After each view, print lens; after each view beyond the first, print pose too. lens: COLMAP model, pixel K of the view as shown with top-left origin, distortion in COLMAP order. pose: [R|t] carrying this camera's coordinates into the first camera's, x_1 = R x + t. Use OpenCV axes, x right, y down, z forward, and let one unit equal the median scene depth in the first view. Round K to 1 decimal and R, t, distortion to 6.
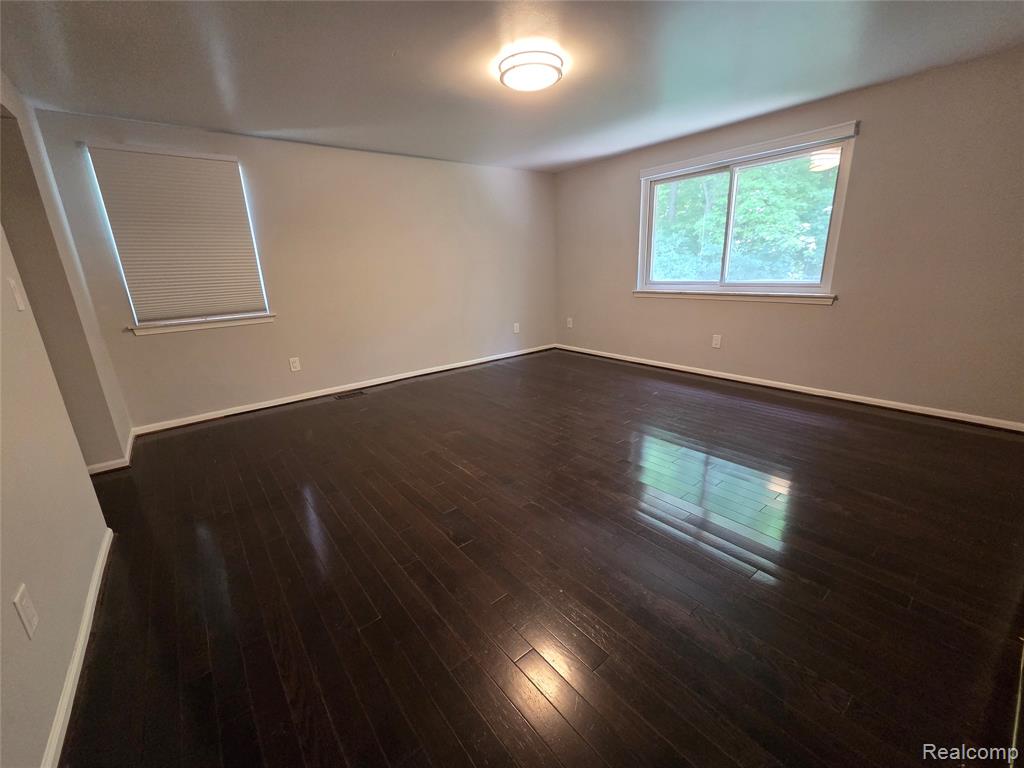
lens RADIAL K [[420.0, 0, 509.8], [0, 420.0, 385.0], [0, 0, 1]] dist [0.002335, -0.002490]
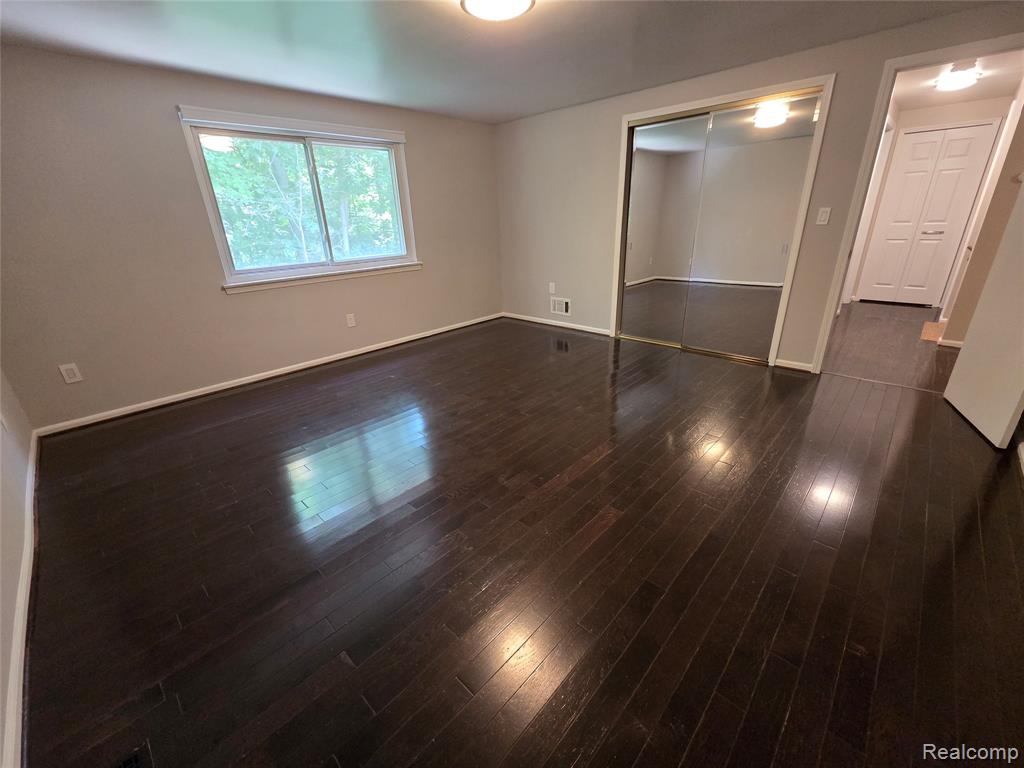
lens RADIAL K [[420.0, 0, 509.6], [0, 420.0, 383.2], [0, 0, 1]] dist [0.002335, -0.002490]
pose [[-0.145449, -0.318431, 0.936721, -0.601894], [0.313566, 0.883142, 0.348906, -0.219542], [-0.938361, 0.344472, -0.028603, 0.784795]]
